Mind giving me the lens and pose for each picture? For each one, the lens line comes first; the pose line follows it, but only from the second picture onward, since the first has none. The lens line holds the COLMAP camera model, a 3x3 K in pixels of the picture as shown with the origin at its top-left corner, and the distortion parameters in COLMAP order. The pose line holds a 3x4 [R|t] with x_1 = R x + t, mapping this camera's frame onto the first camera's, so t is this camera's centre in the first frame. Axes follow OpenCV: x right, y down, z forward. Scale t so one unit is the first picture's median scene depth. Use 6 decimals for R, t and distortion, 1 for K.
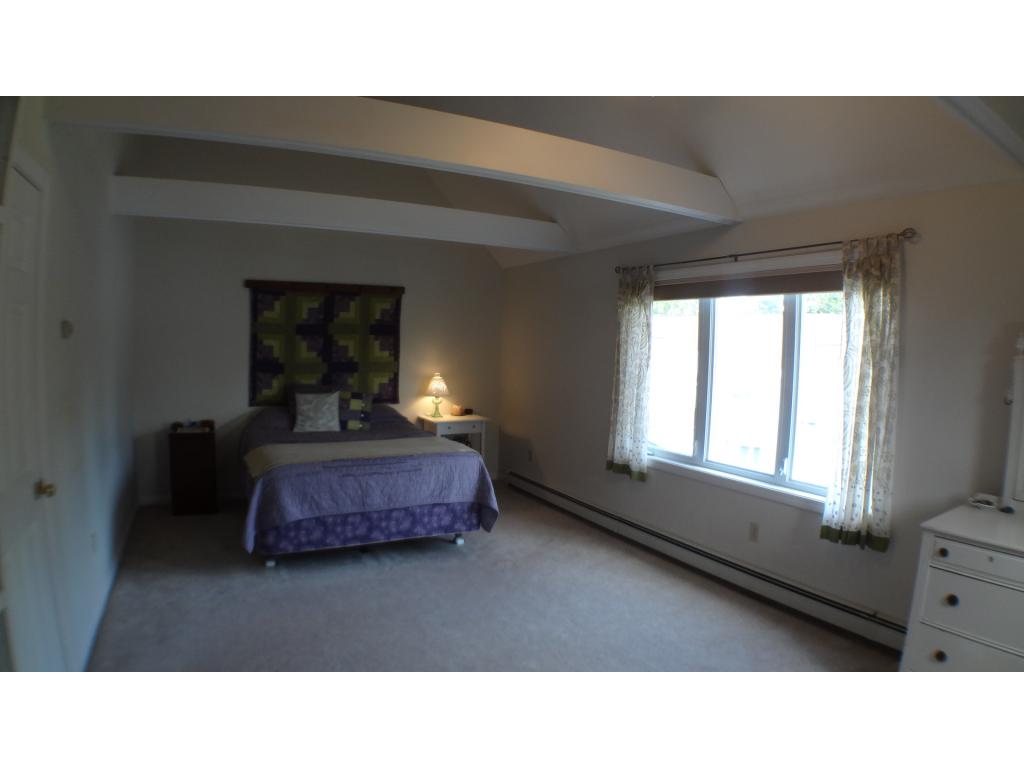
lens RADIAL K [[579.3, 0, 520.4], [0, 579.3, 375.0], [0, 0, 1]] dist [-0.191918, 0.034637]
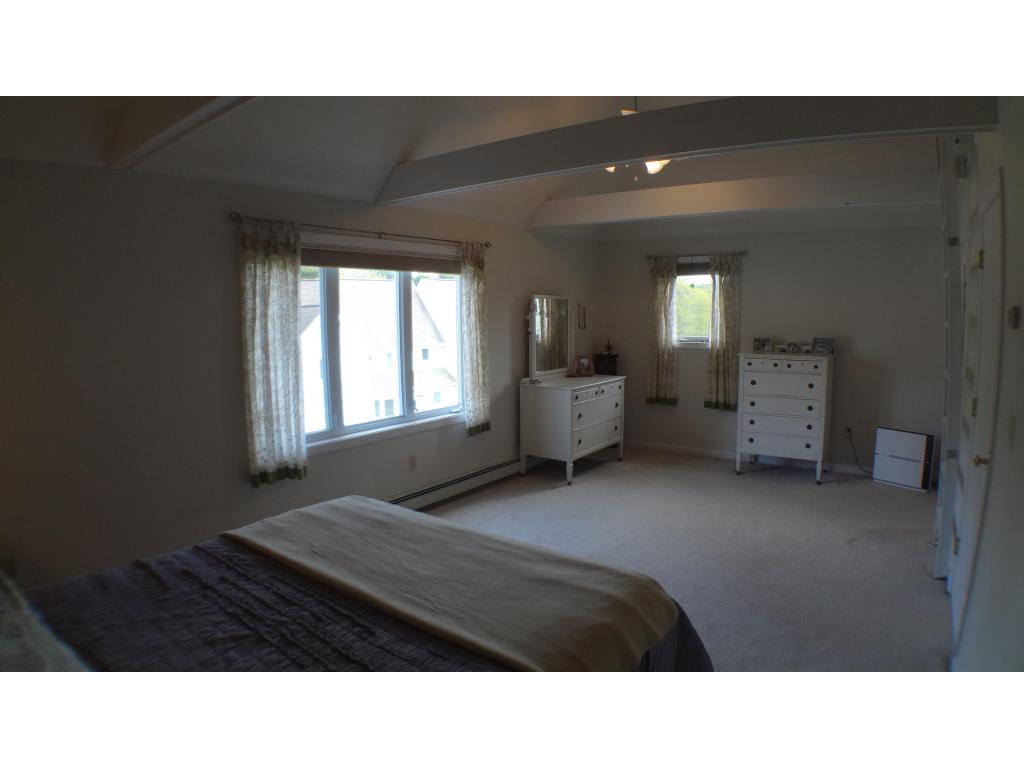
lens RADIAL K [[579.3, 0, 520.4], [0, 579.3, 375.0], [0, 0, 1]] dist [-0.191918, 0.034637]
pose [[-0.391034, -0.116371, 0.912990, -0.798686], [0.055537, 0.987183, 0.149614, -0.086879], [-0.918699, 0.109209, -0.379560, 1.203942]]
